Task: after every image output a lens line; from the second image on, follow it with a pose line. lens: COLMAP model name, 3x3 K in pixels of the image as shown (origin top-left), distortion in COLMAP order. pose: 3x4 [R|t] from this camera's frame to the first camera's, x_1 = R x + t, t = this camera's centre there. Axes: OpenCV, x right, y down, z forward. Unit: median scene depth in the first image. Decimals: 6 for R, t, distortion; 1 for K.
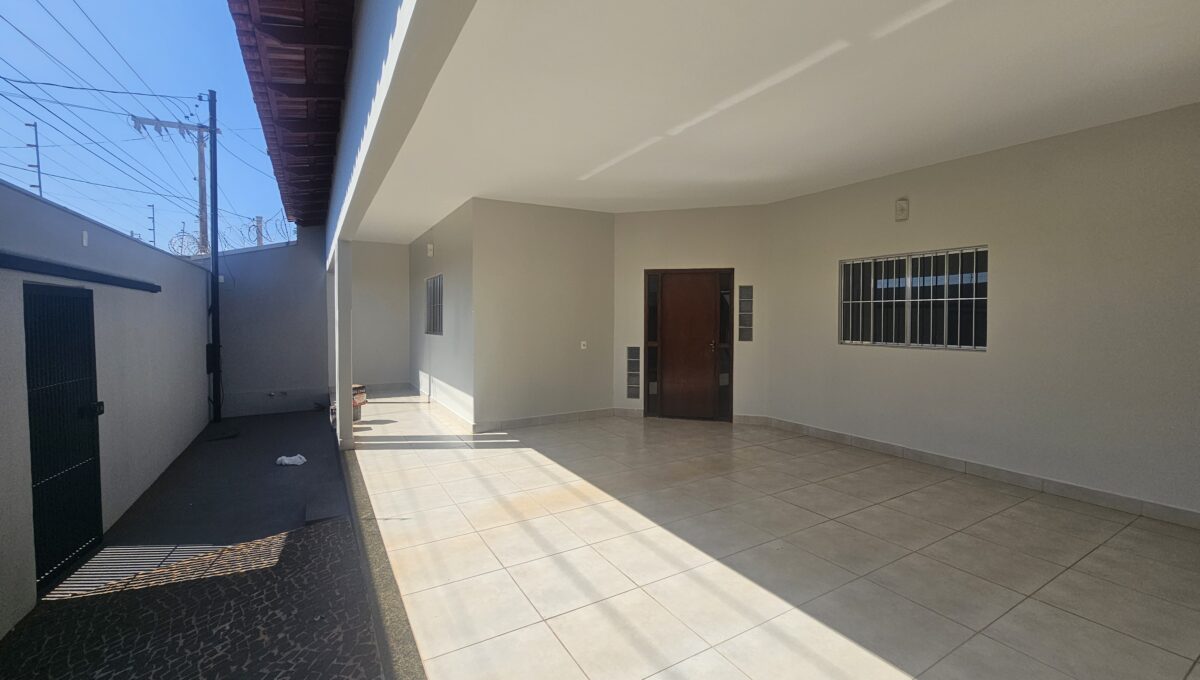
lens RADIAL K [[488.0, 0, 603.3], [0, 488.0, 326.9], [0, 0, 1]] dist [-0.003999, -0.000556]
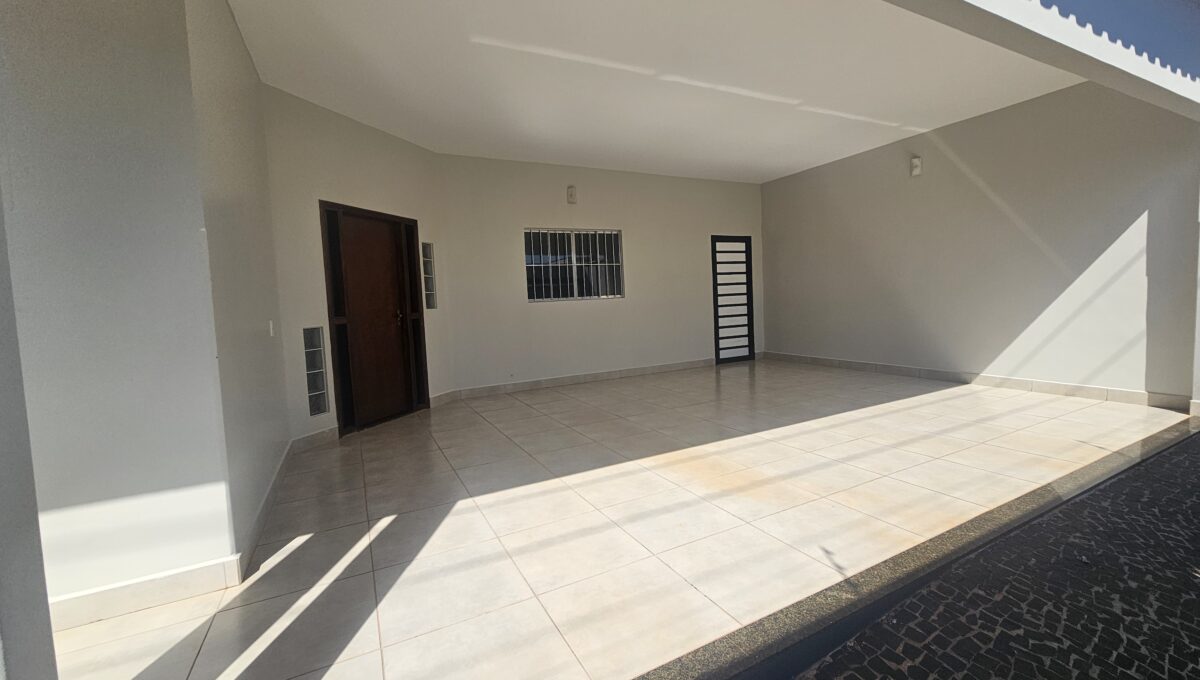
lens RADIAL K [[488.0, 0, 603.3], [0, 488.0, 326.9], [0, 0, 1]] dist [-0.003999, -0.000556]
pose [[0.057331, -0.062546, 0.996394, -0.820587], [0.068964, 0.995900, 0.058547, 0.047771], [-0.995970, 0.065359, 0.061409, 0.988694]]
